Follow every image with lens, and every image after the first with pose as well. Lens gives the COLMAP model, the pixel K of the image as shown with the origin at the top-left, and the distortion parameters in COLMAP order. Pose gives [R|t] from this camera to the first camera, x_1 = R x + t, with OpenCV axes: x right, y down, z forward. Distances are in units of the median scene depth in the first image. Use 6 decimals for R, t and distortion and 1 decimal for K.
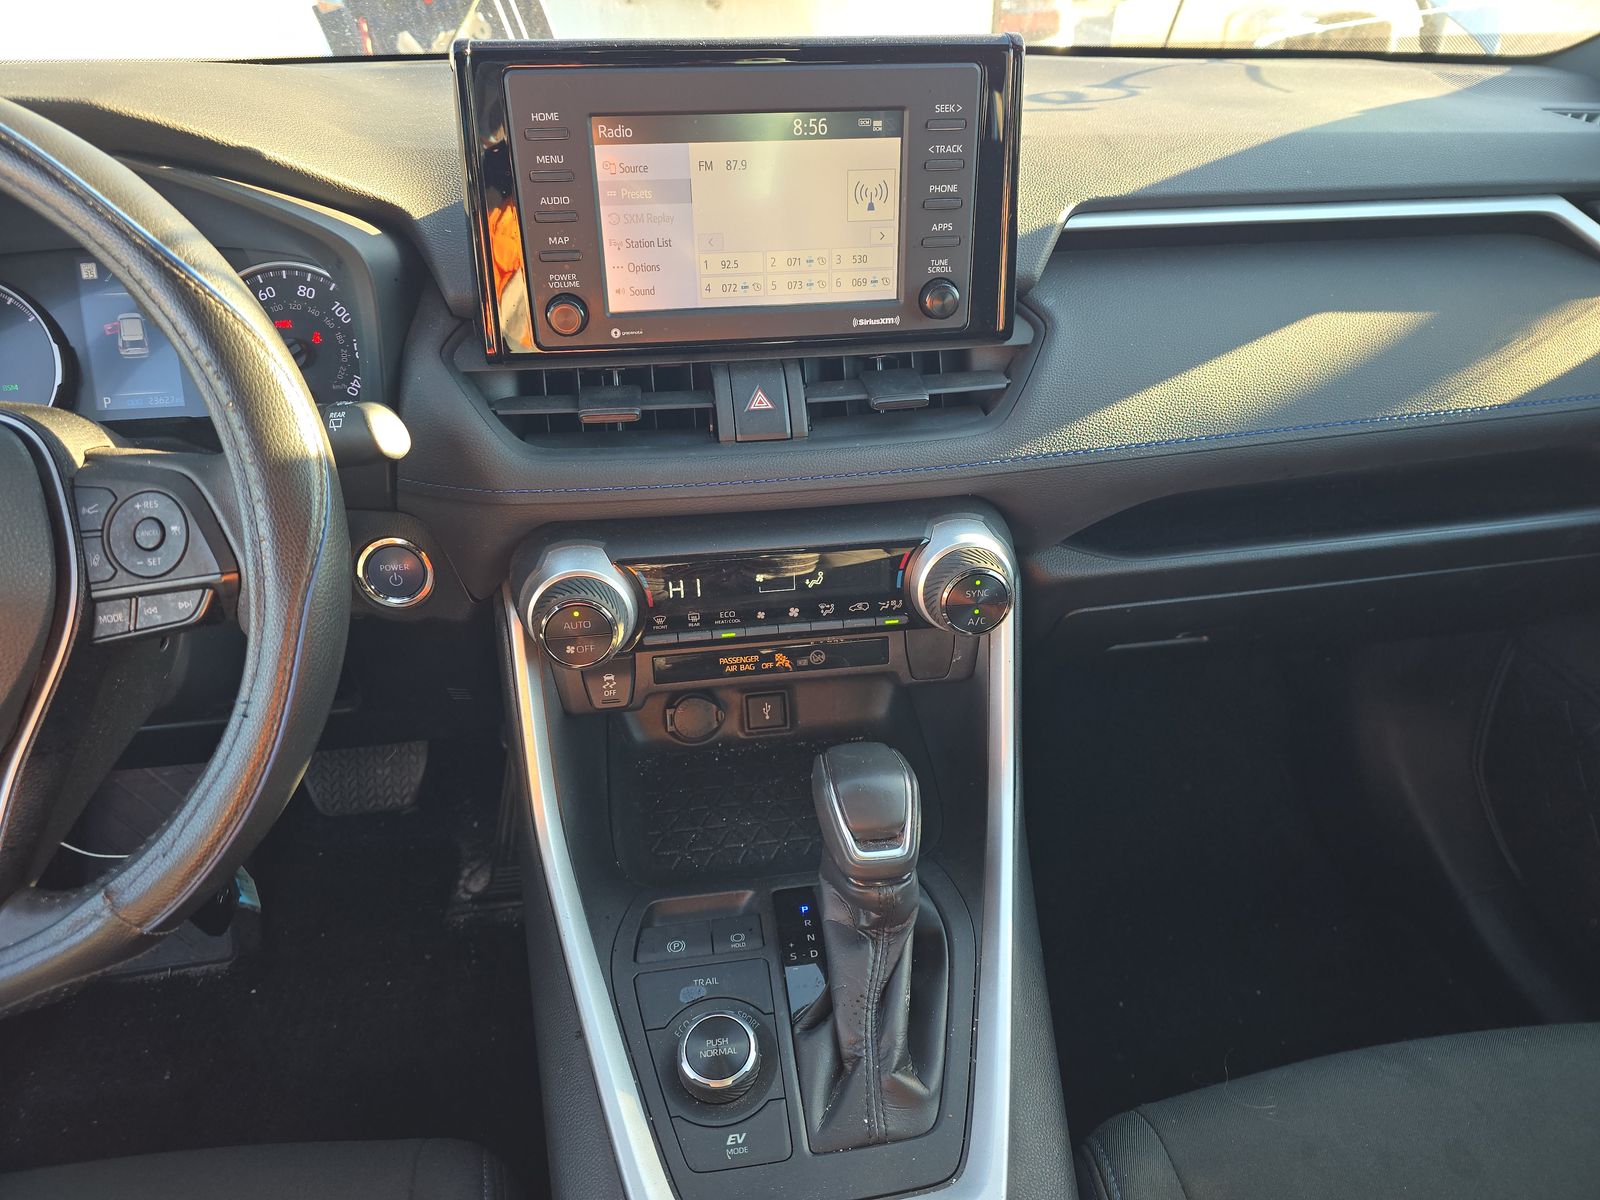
lens RADIAL K [[1052.3, 0, 800.0], [0, 1052.3, 600.0], [0, 0, 1]] dist [0.005987, -0.000895]
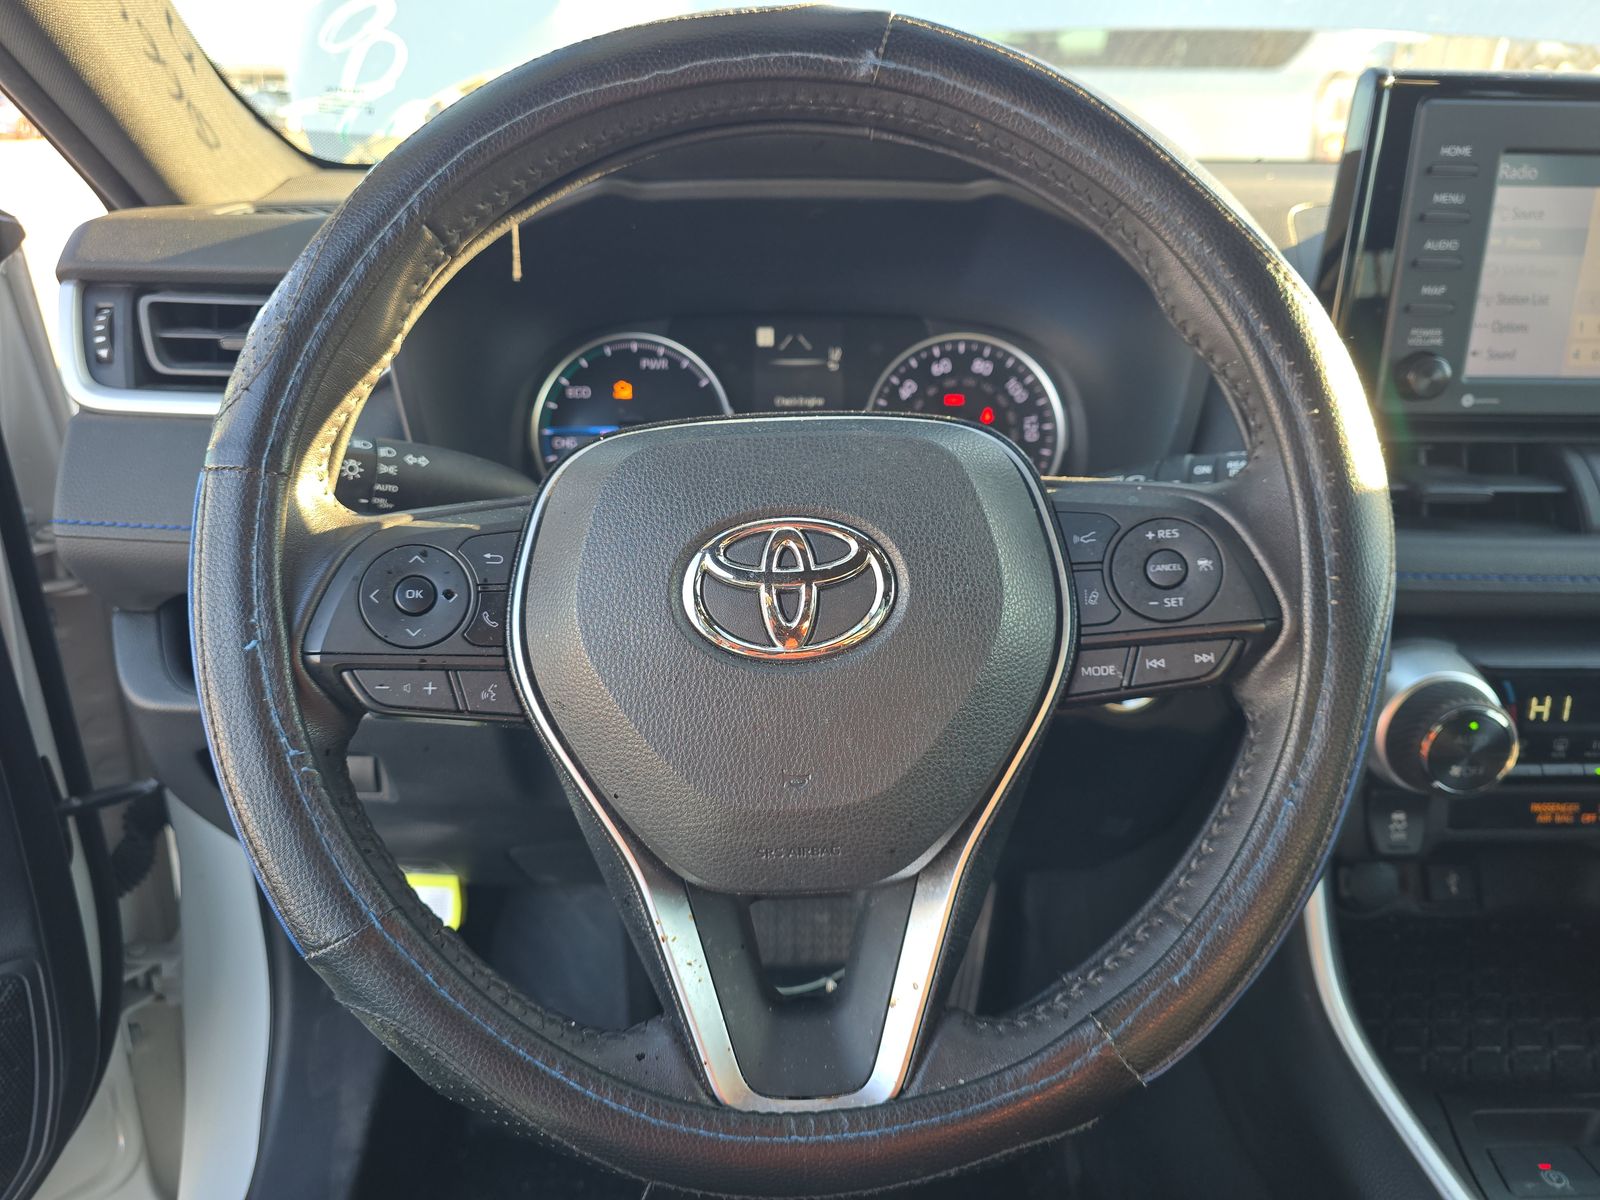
lens RADIAL K [[1081.6, 0, 800.0], [0, 1081.6, 600.0], [0, 0, 1]] dist [-0.002656, -0.002595]
pose [[0.990533, 0.056310, -0.125192, -0.580877], [-0.076950, 0.983001, -0.166694, 0.089758], [0.113678, 0.174750, 0.978029, 0.111999]]
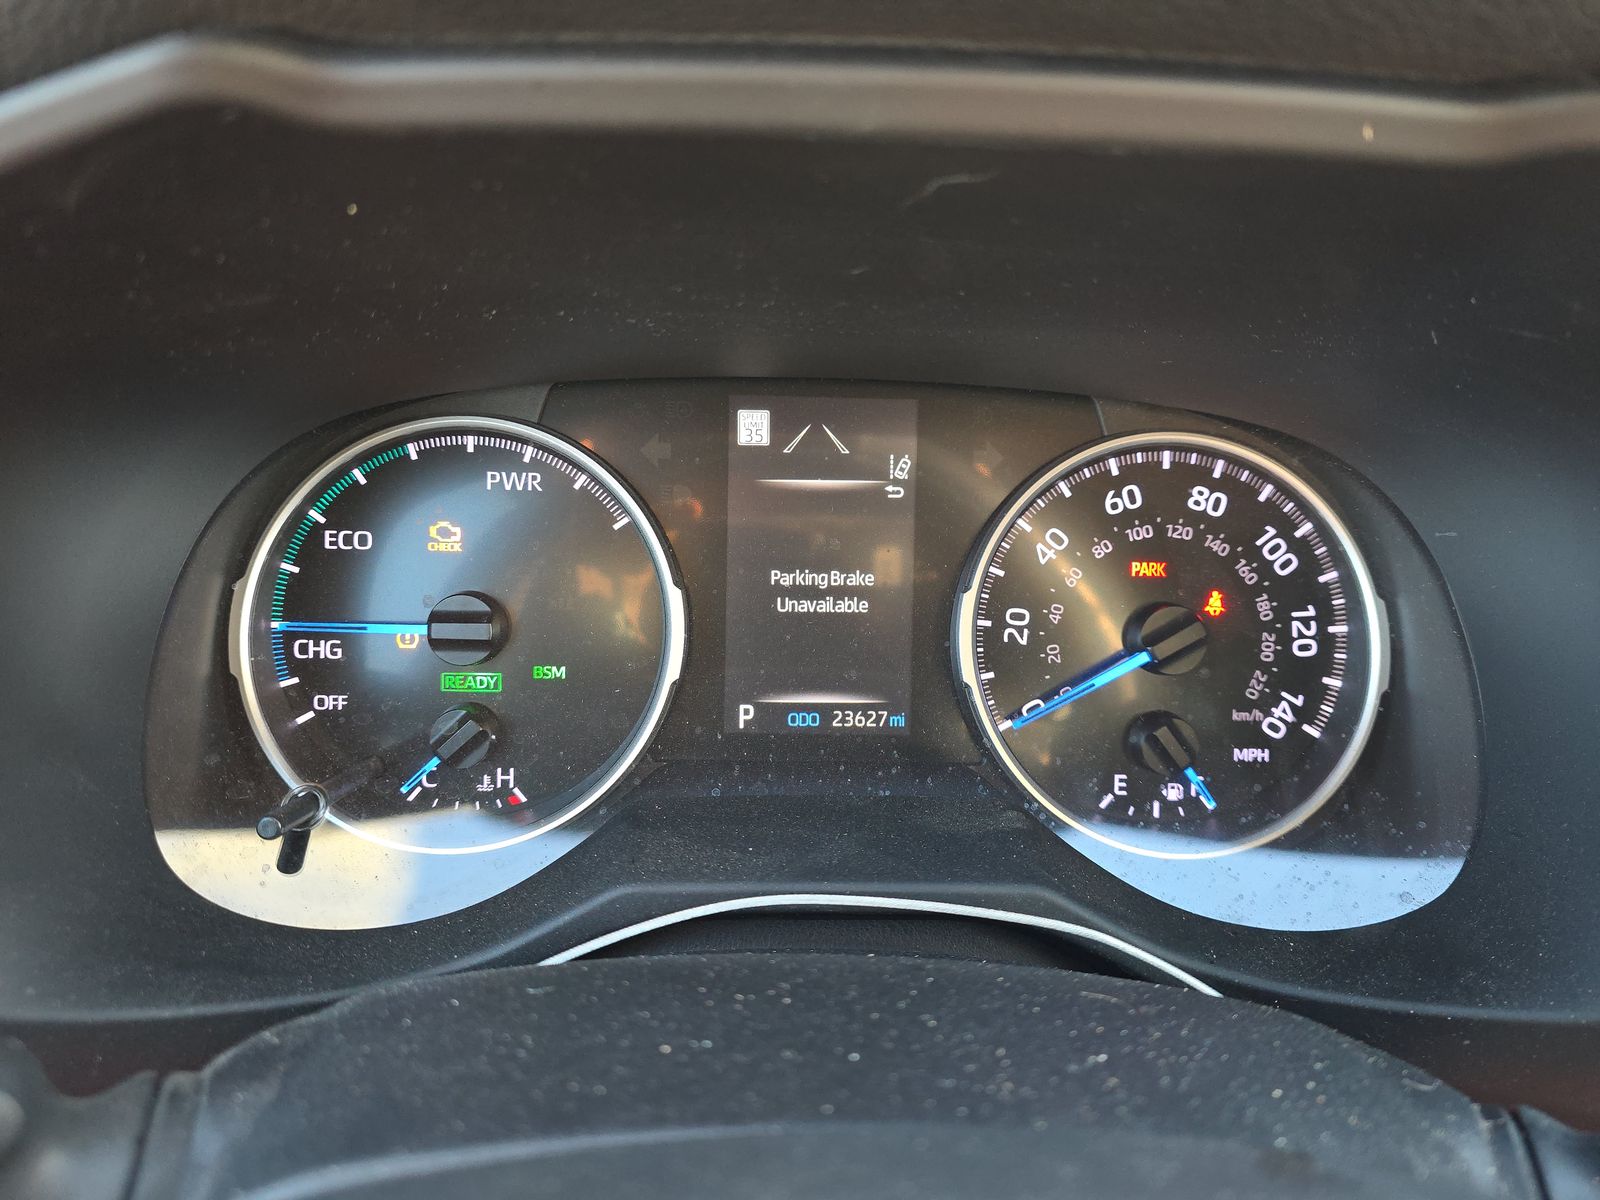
lens RADIAL K [[1091.9, 0, 800.0], [0, 1091.9, 600.0], [0, 0, 1]] dist [0.025777, -0.000265]
pose [[0.992652, 0.081881, -0.089089, -0.693592], [-0.091433, 0.989823, -0.109040, -0.218211], [0.079254, 0.116384, 0.990037, 0.632669]]
